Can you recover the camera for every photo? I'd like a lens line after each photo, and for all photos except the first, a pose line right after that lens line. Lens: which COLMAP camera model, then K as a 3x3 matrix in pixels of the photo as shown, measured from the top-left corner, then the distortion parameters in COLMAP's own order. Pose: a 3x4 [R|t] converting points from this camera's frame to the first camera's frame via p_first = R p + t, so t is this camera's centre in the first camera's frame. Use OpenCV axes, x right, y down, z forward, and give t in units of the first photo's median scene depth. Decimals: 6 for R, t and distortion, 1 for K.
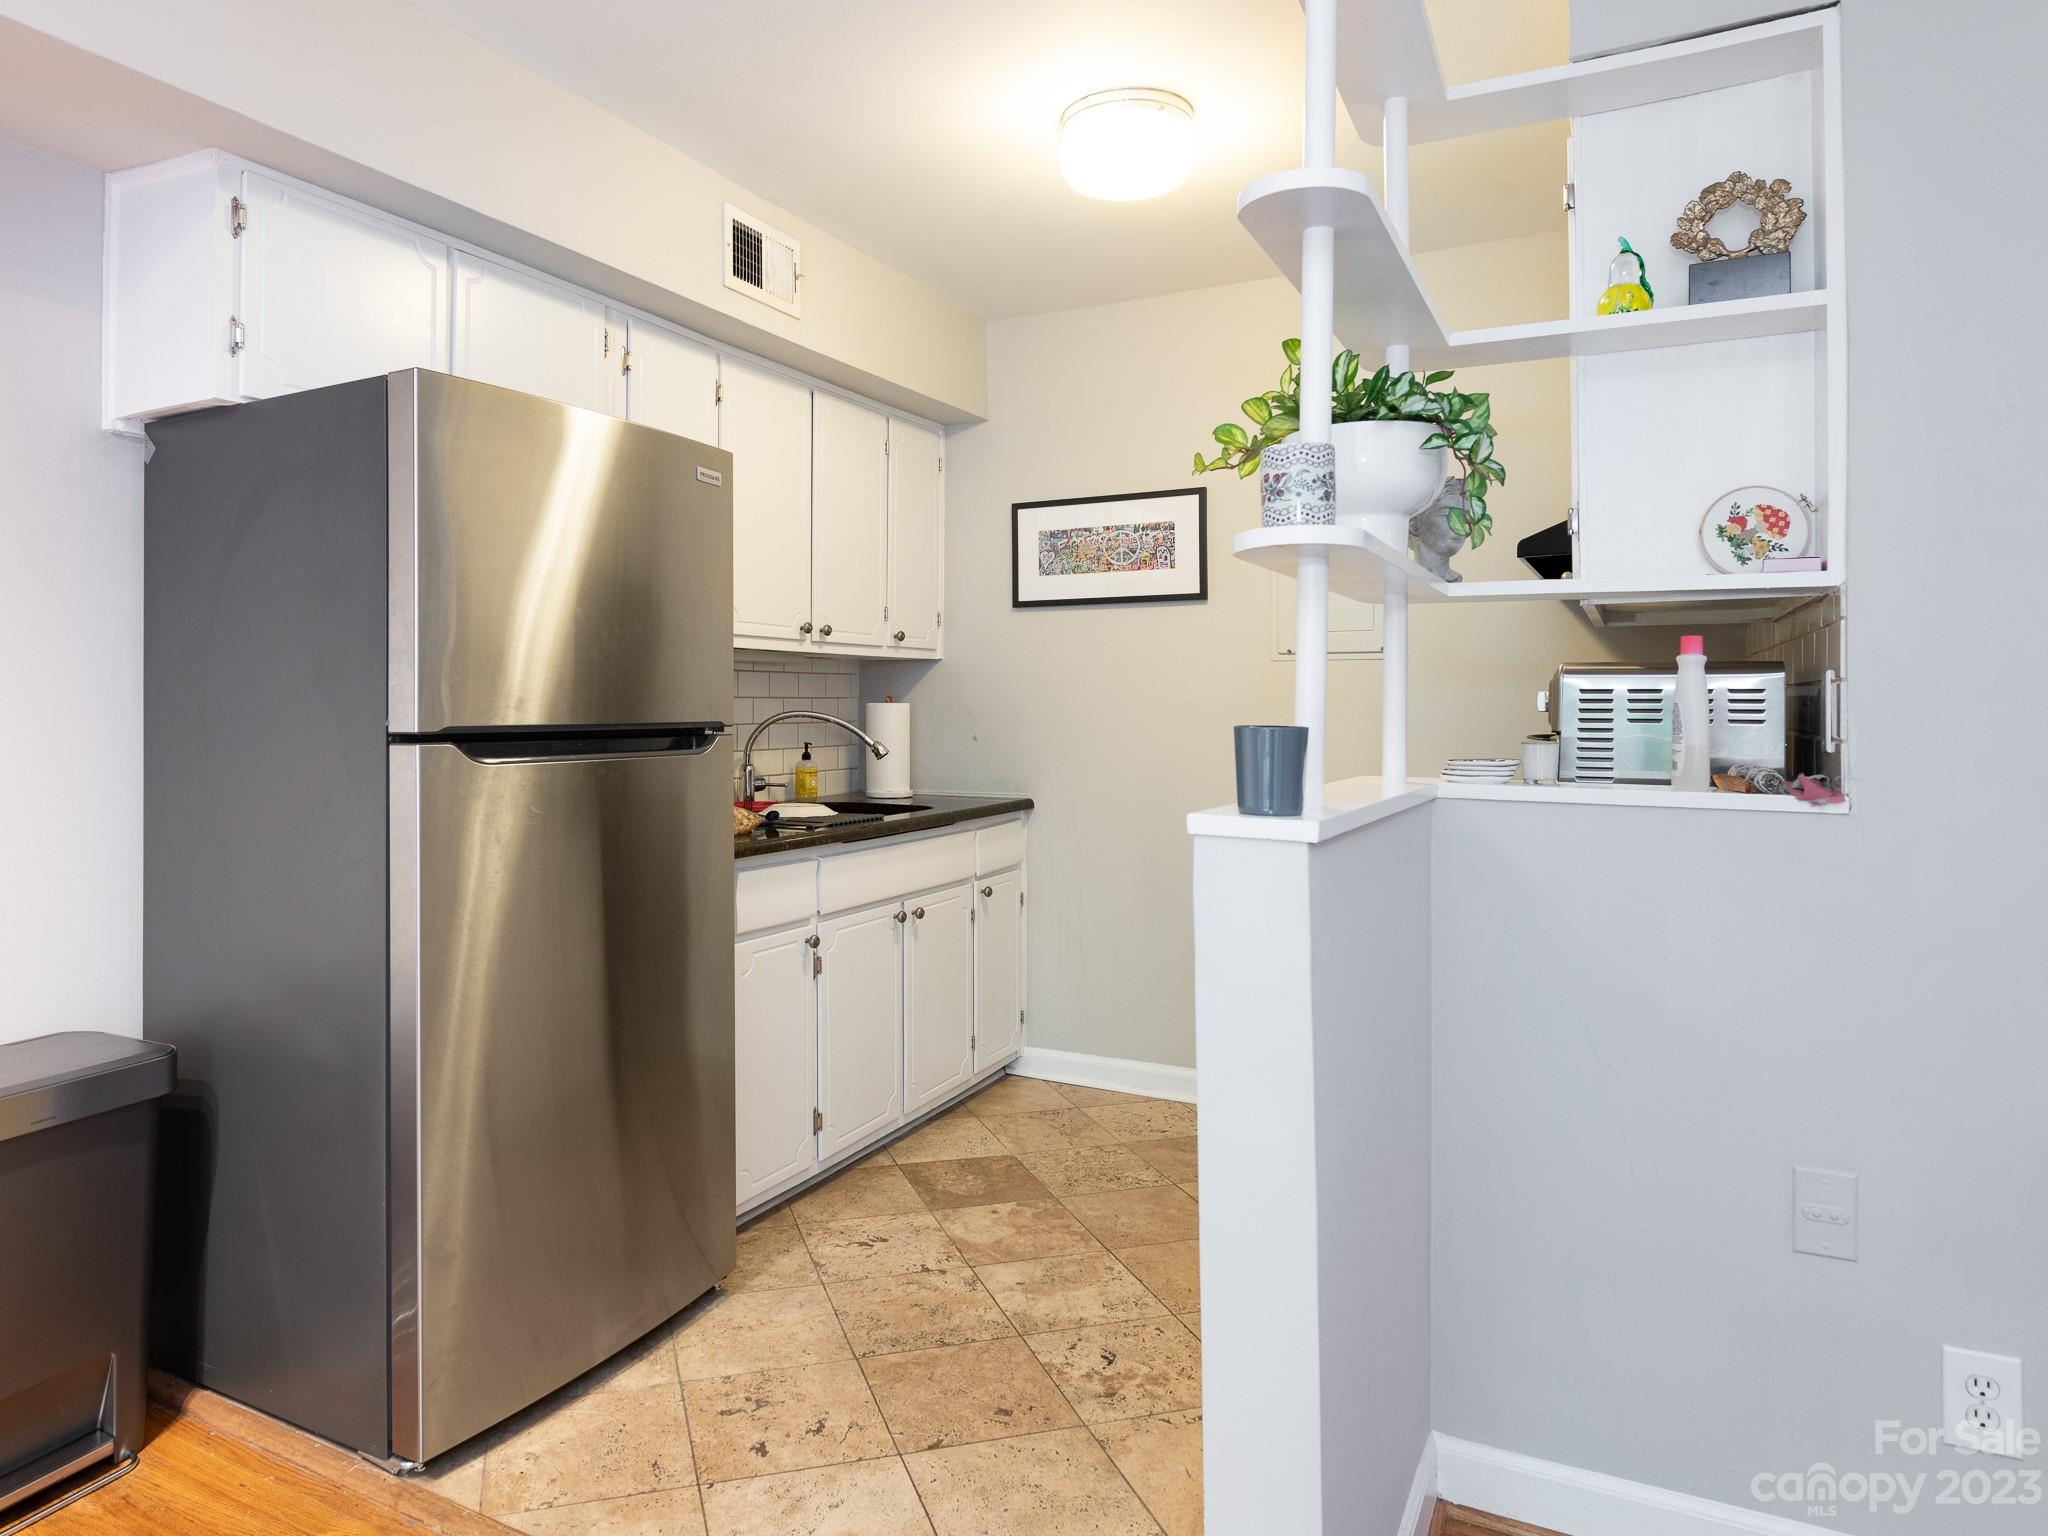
lens RADIAL K [[1230.8, 0, 1209.8], [0, 1230.8, 706.5], [0, 0, 1]] dist [-0.002084, -0.002213]
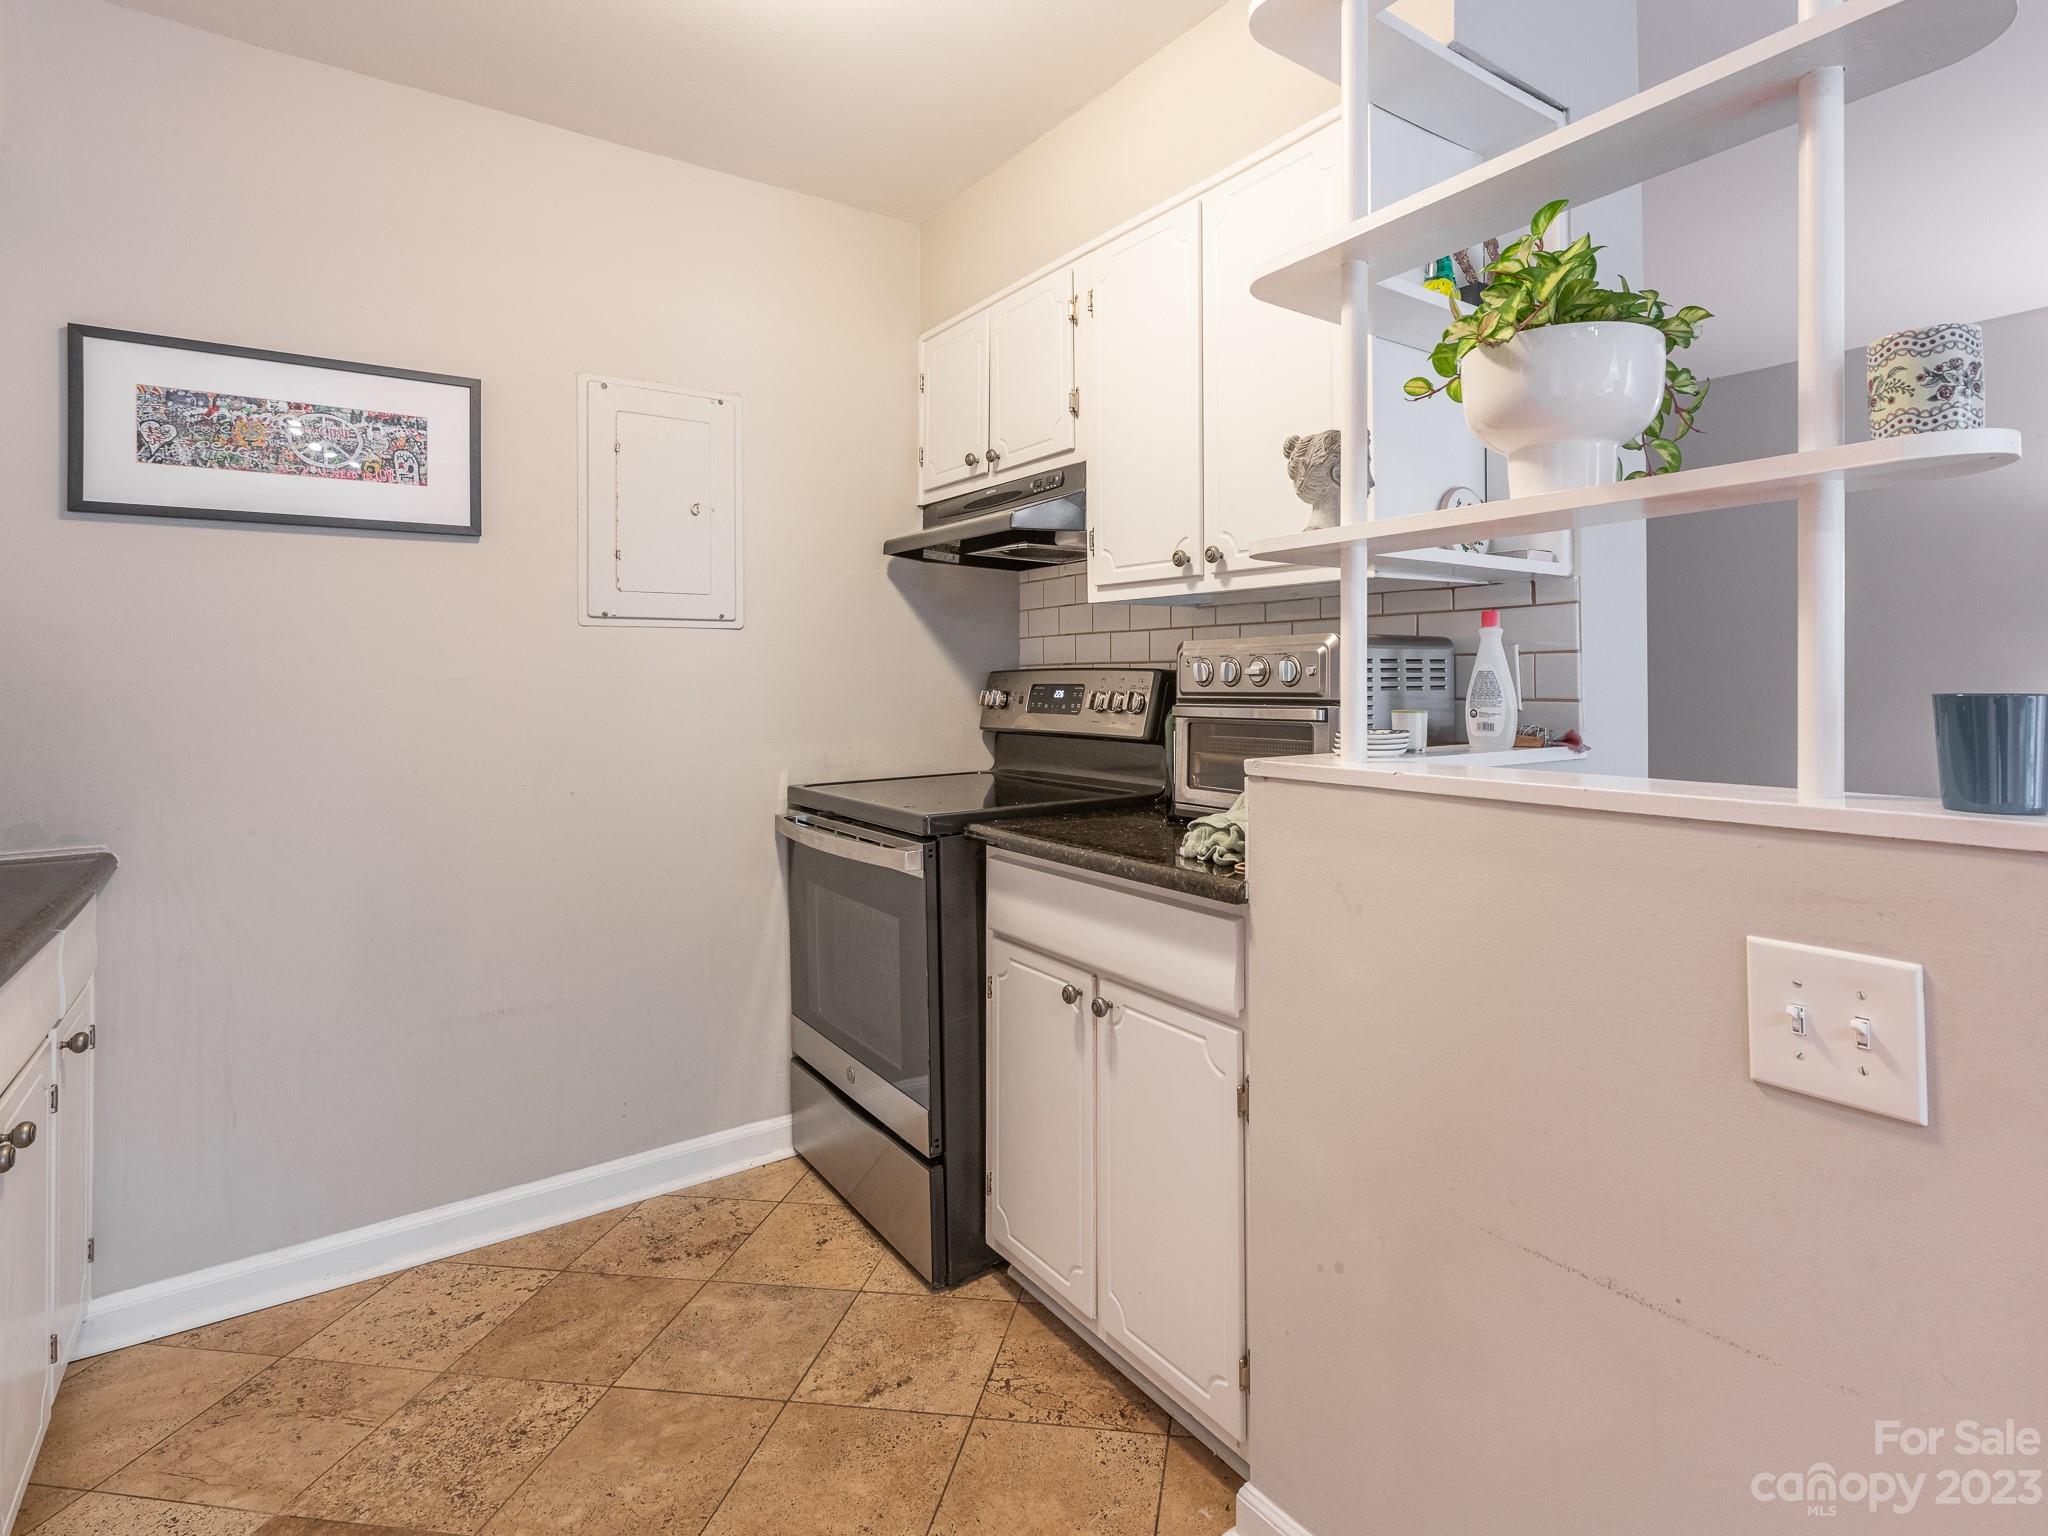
lens RADIAL K [[952.8, 0, 1122.8], [0, 952.8, 665.3], [0, 0, 1]] dist [0.000039, -0.001752]
pose [[0.564207, 0.006404, 0.825609, -0.270007], [0.010741, 0.999828, -0.015096, 0.000603], [-0.825564, 0.017385, 0.564041, 0.409026]]
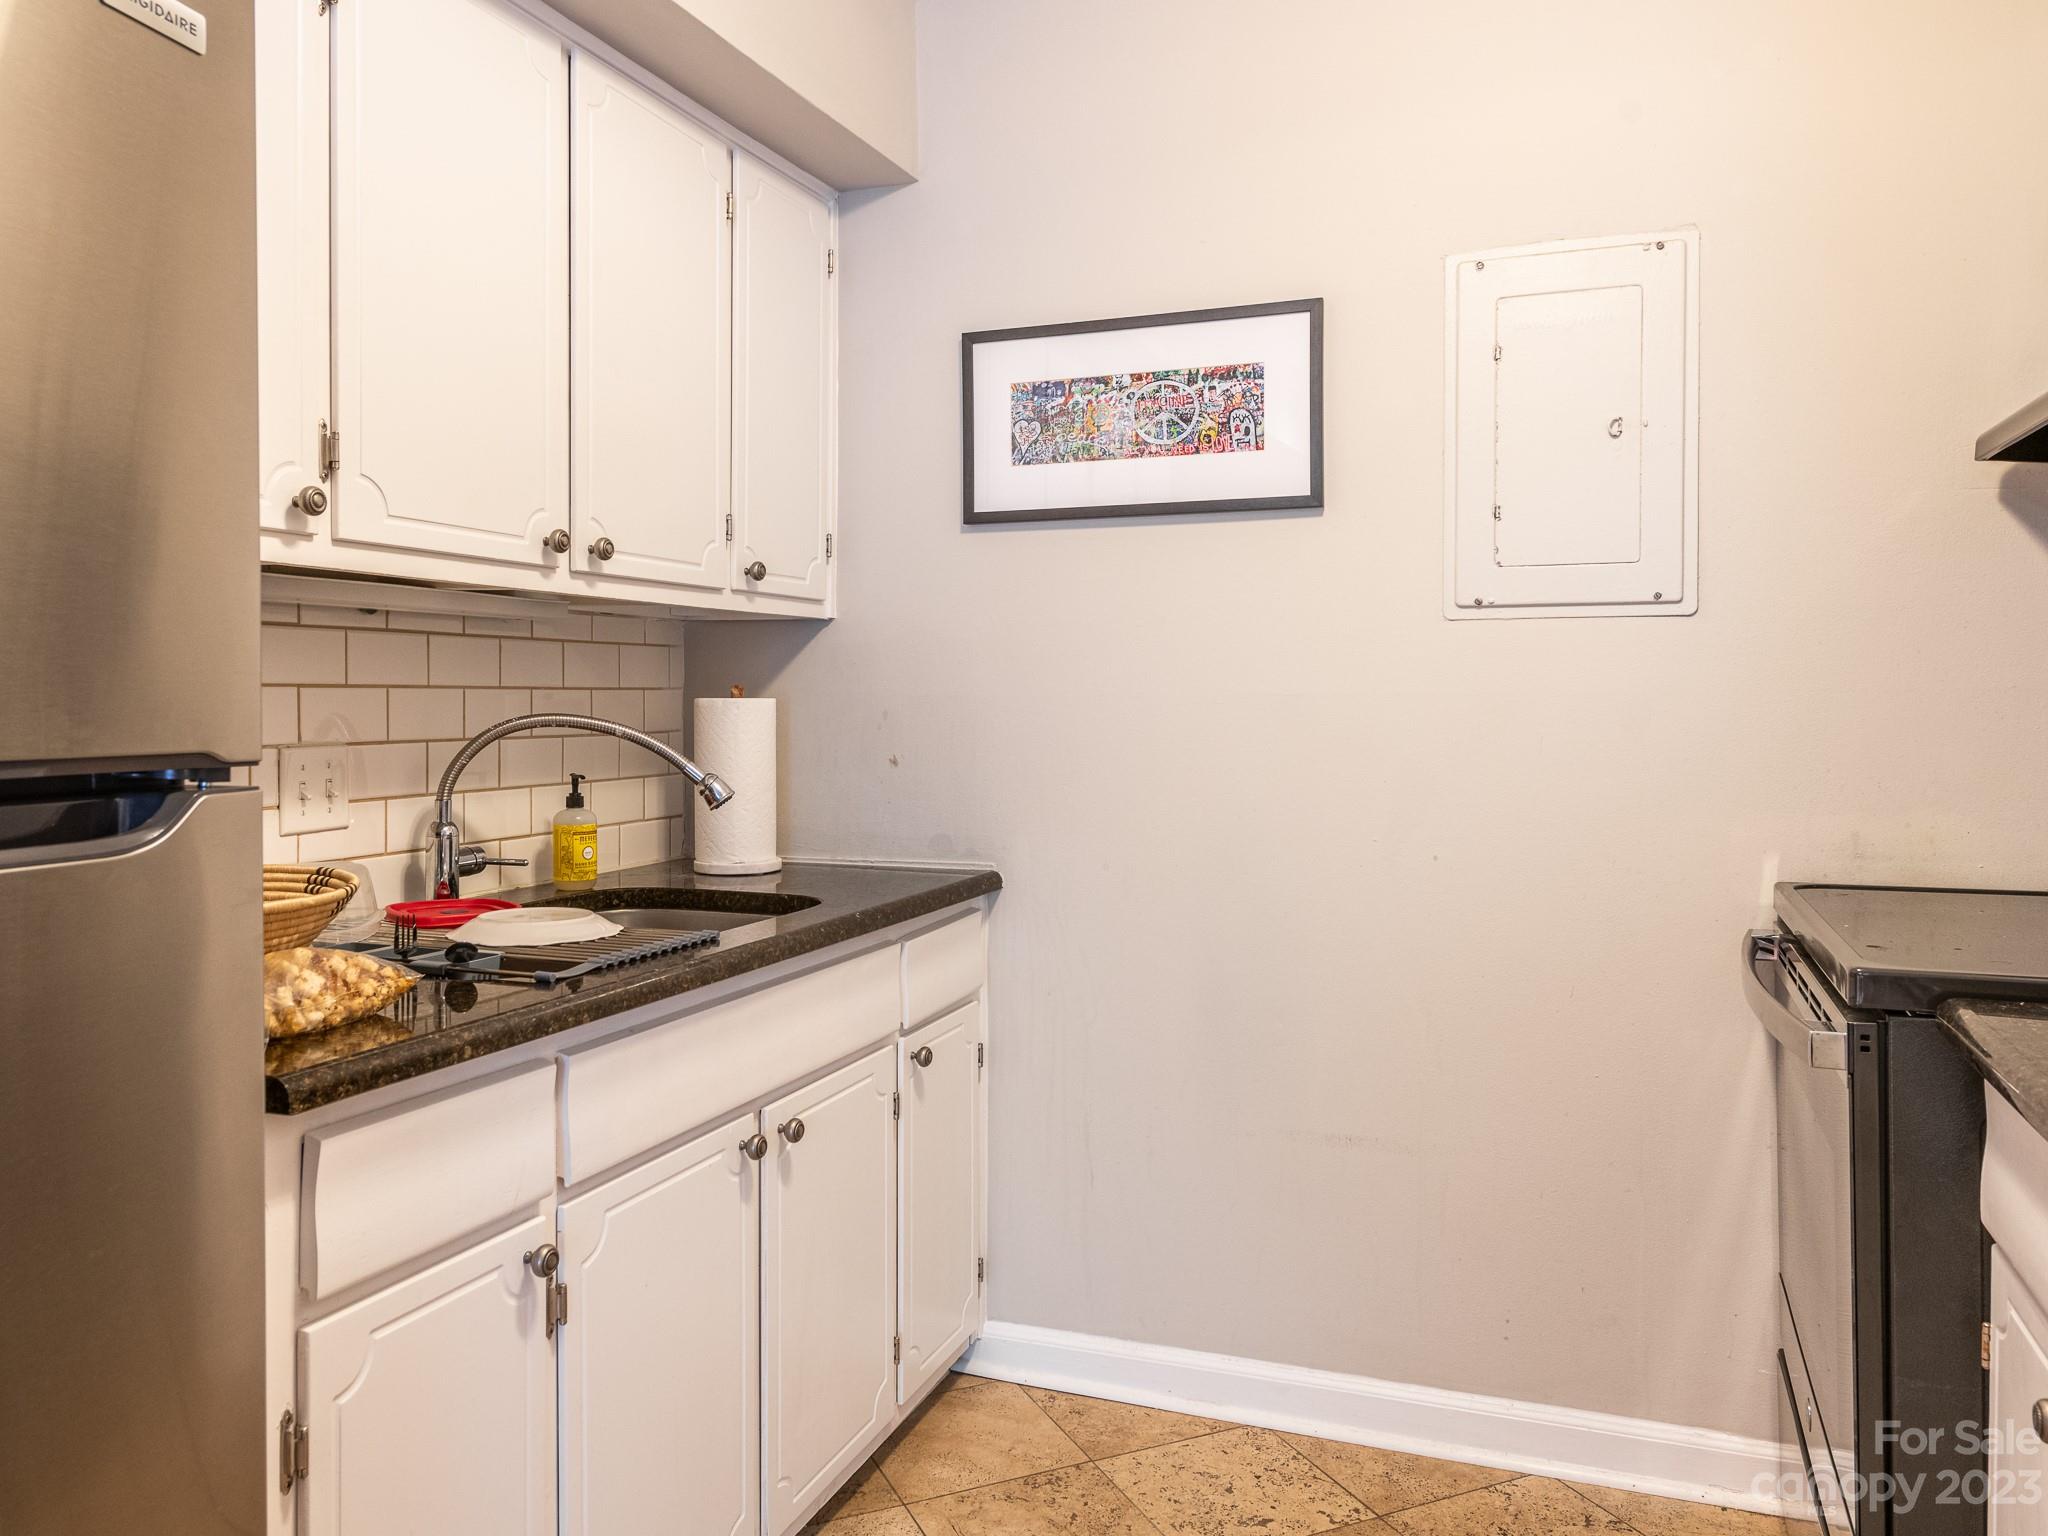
lens RADIAL K [[1468.4, 0, 1147.4], [0, 1468.4, 716.2], [0, 0, 1]] dist [0.022539, -0.029379]
pose [[0.999988, 0.000416, 0.004972, -0.090028], [-0.000462, 0.999956, 0.009329, -0.000952], [-0.004968, -0.009331, 0.999944, 0.380181]]
